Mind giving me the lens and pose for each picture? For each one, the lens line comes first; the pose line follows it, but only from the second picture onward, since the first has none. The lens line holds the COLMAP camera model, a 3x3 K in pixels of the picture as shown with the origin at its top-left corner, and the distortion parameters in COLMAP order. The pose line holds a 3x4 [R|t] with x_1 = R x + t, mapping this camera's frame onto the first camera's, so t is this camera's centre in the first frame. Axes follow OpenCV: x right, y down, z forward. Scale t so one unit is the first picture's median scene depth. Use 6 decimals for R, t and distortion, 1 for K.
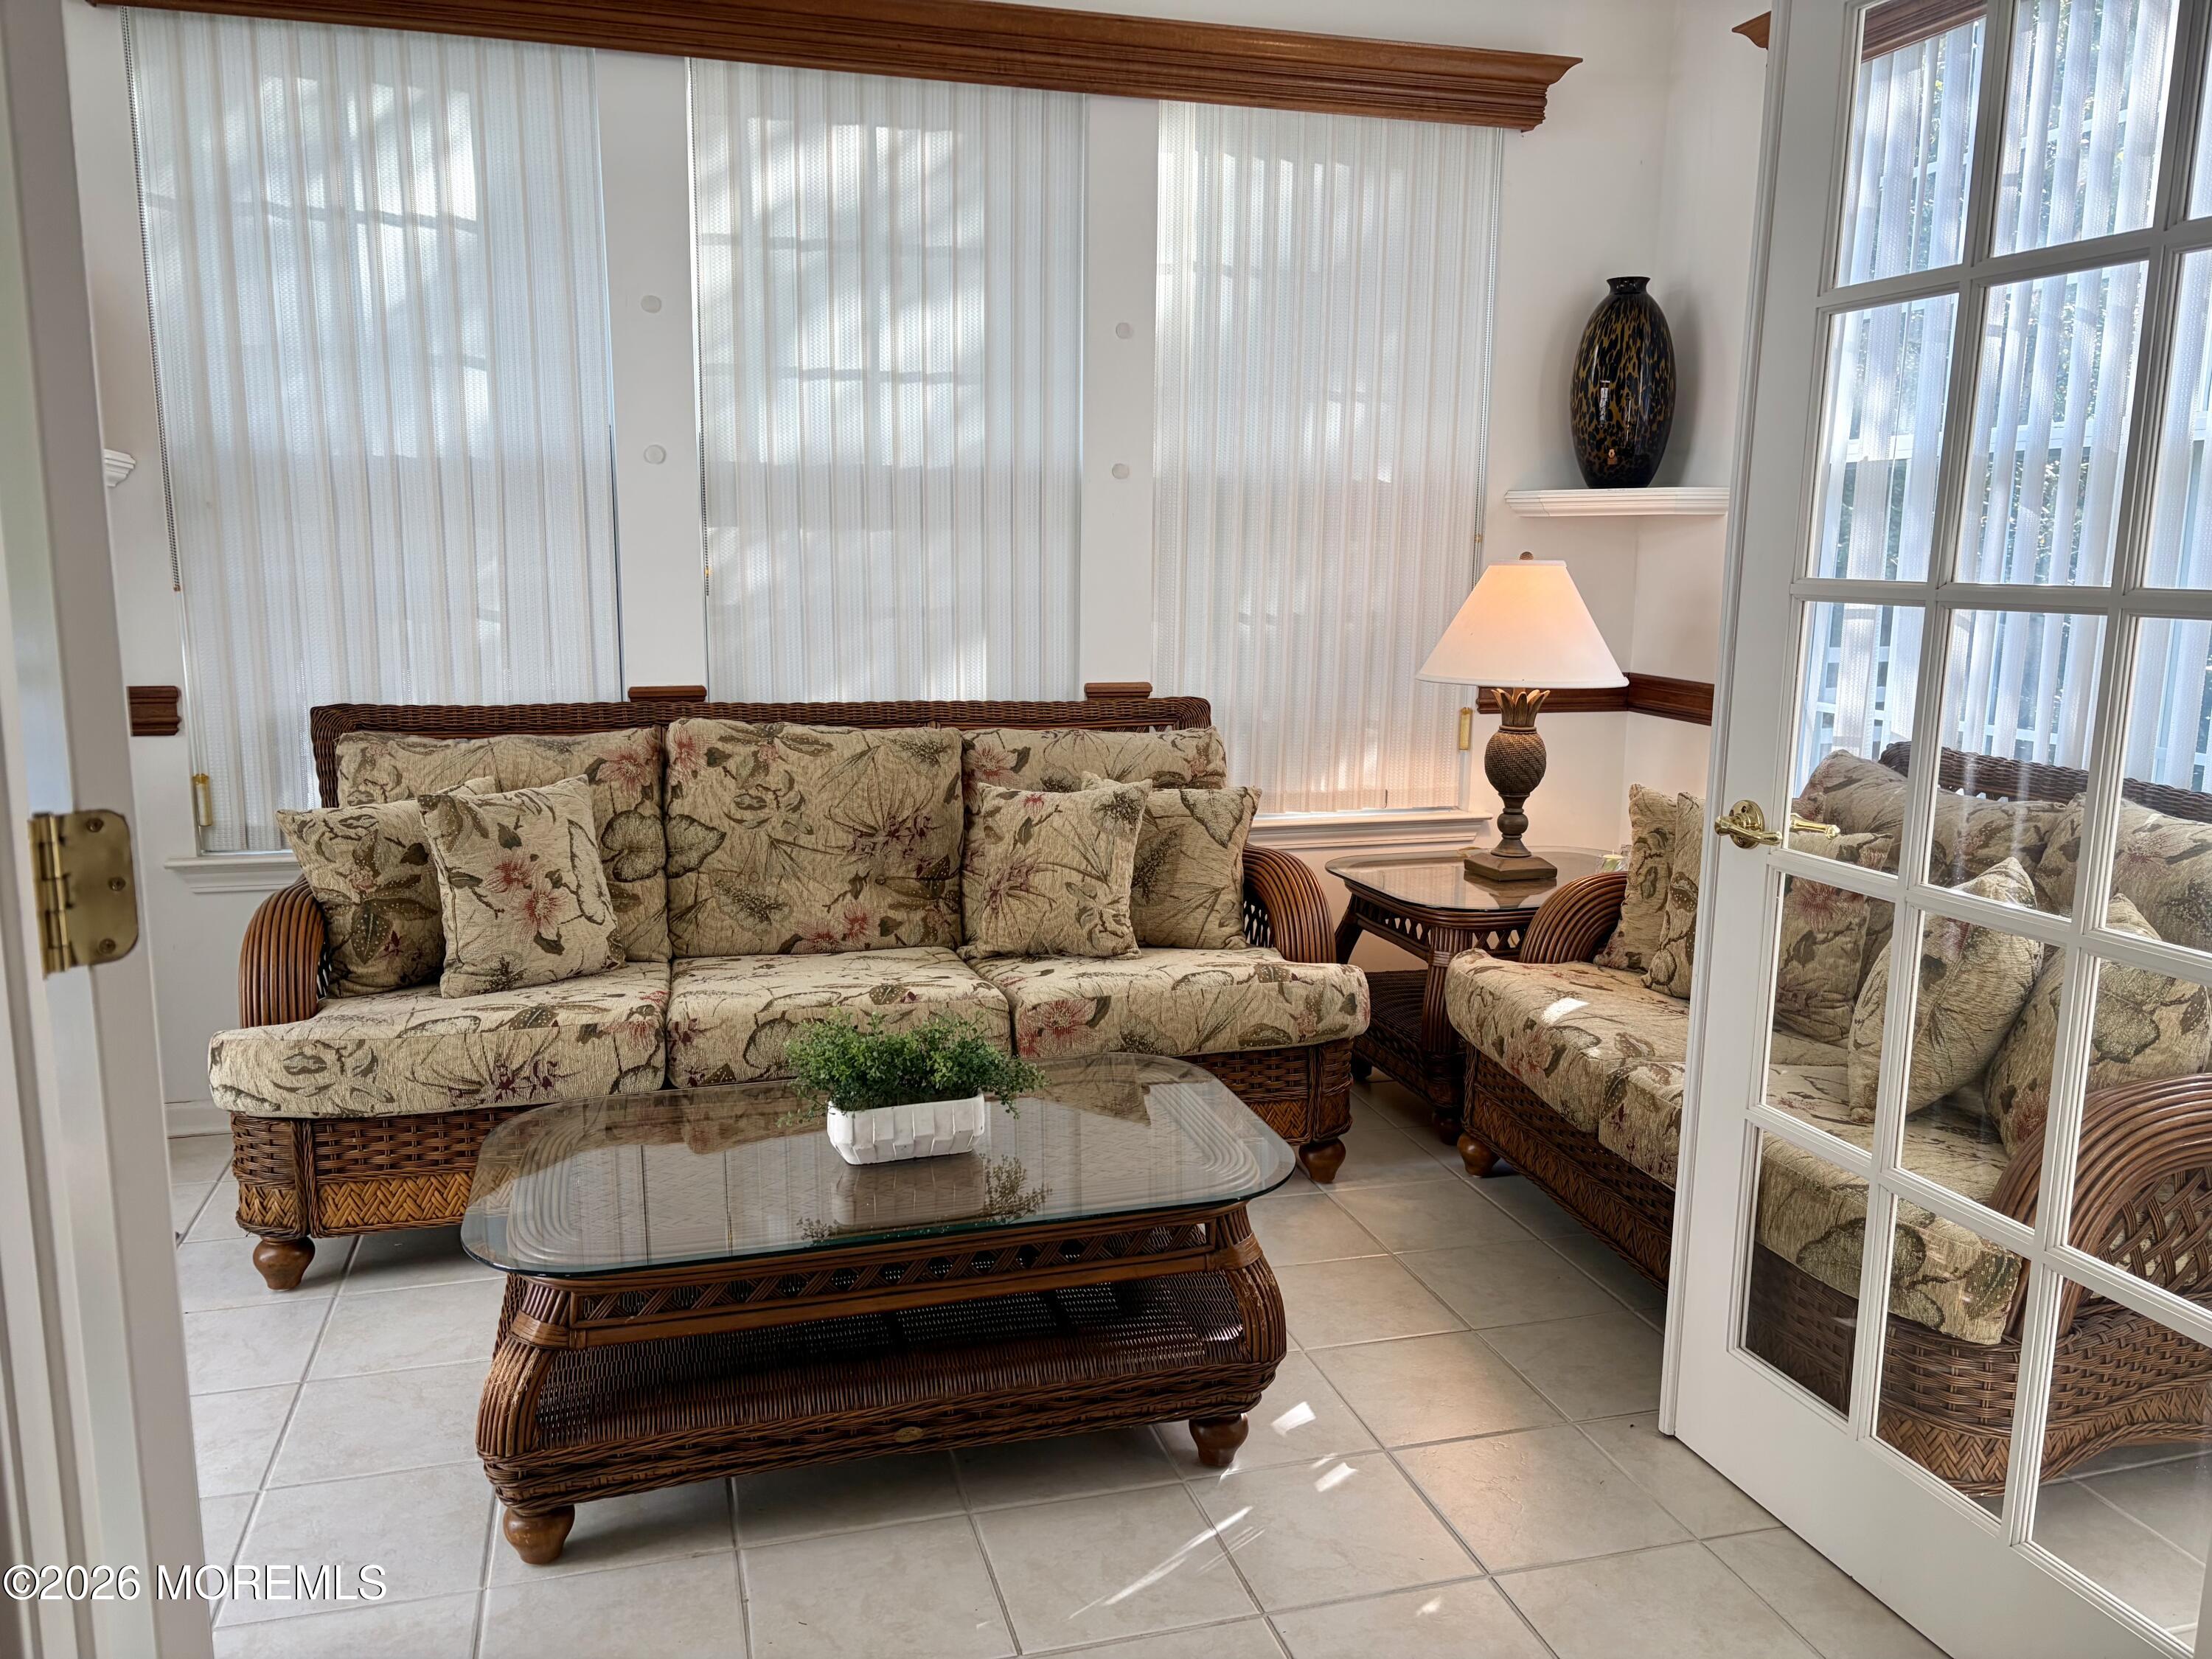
lens RADIAL K [[1647.0, 0, 1110.3], [0, 1647.0, 829.6], [0, 0, 1]] dist [0.031886, -0.024332]
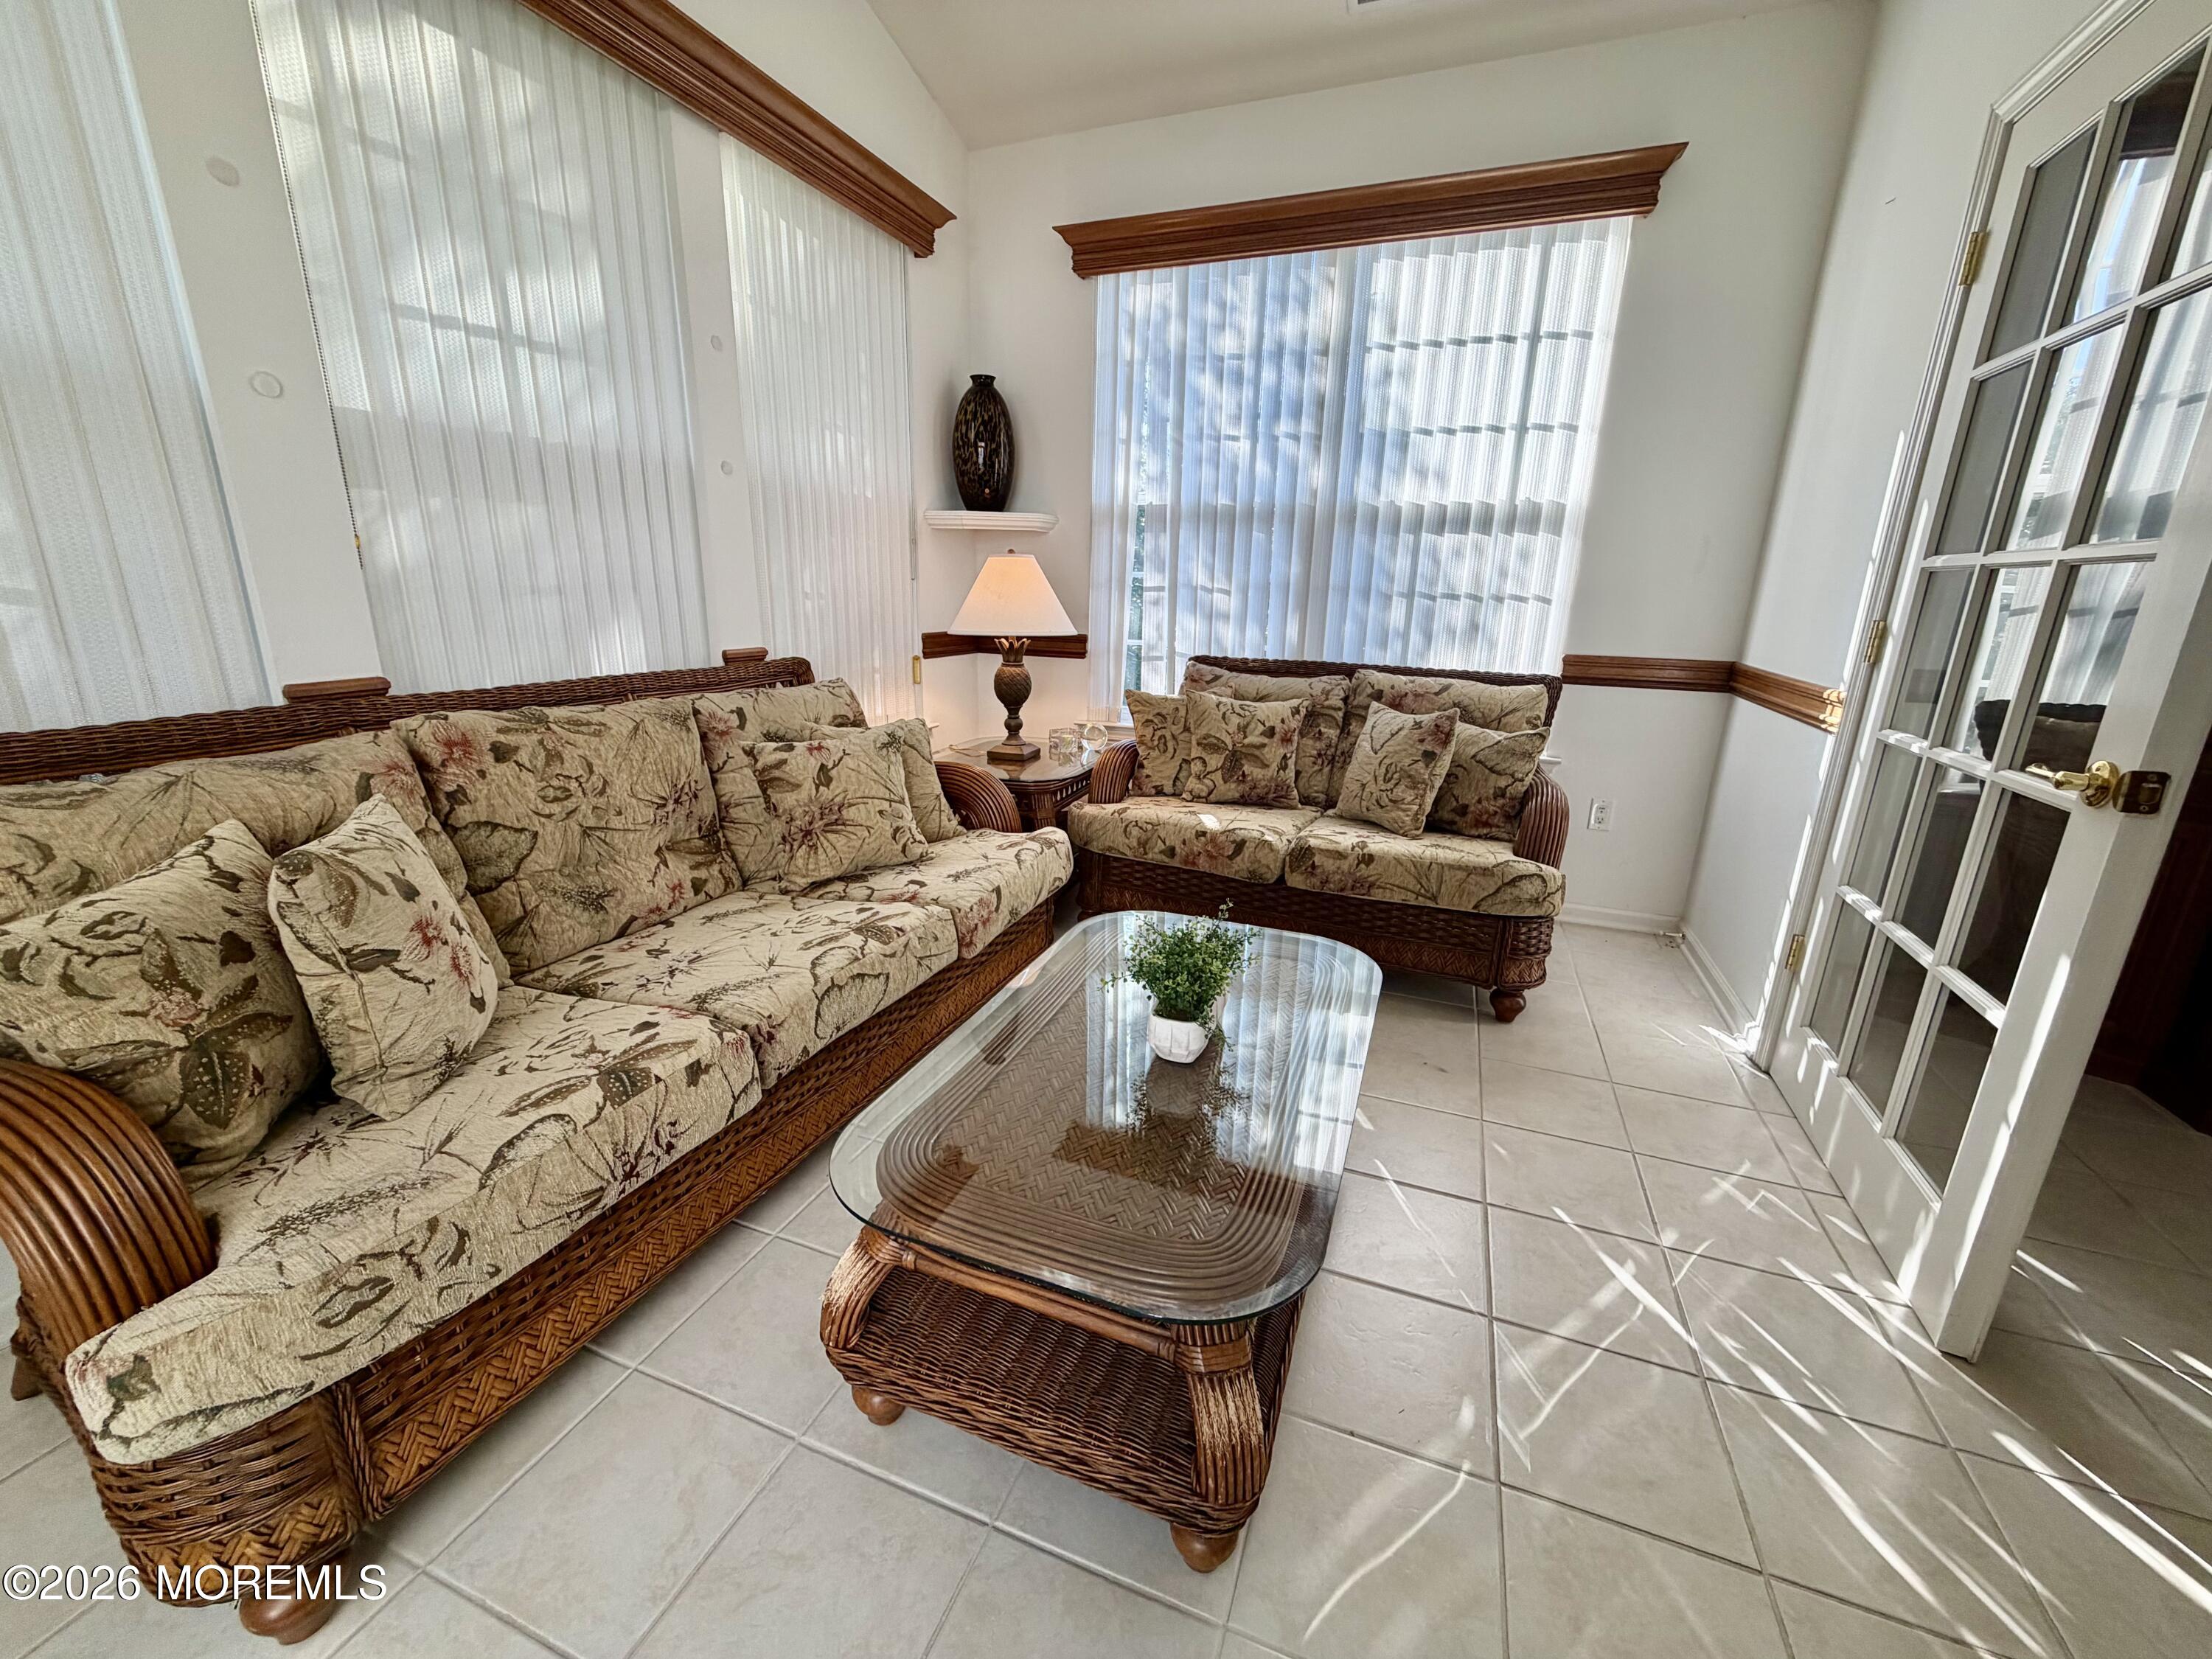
lens RADIAL K [[882.2, 0, 1106.8], [0, 882.2, 827.7], [0, 0, 1]] dist [-0.000427, 0.000339]
pose [[0.603398, -0.209736, 0.769365, -0.419507], [0.120808, 0.977699, 0.171783, -0.046291], [-0.788237, -0.010708, 0.615279, 0.444259]]
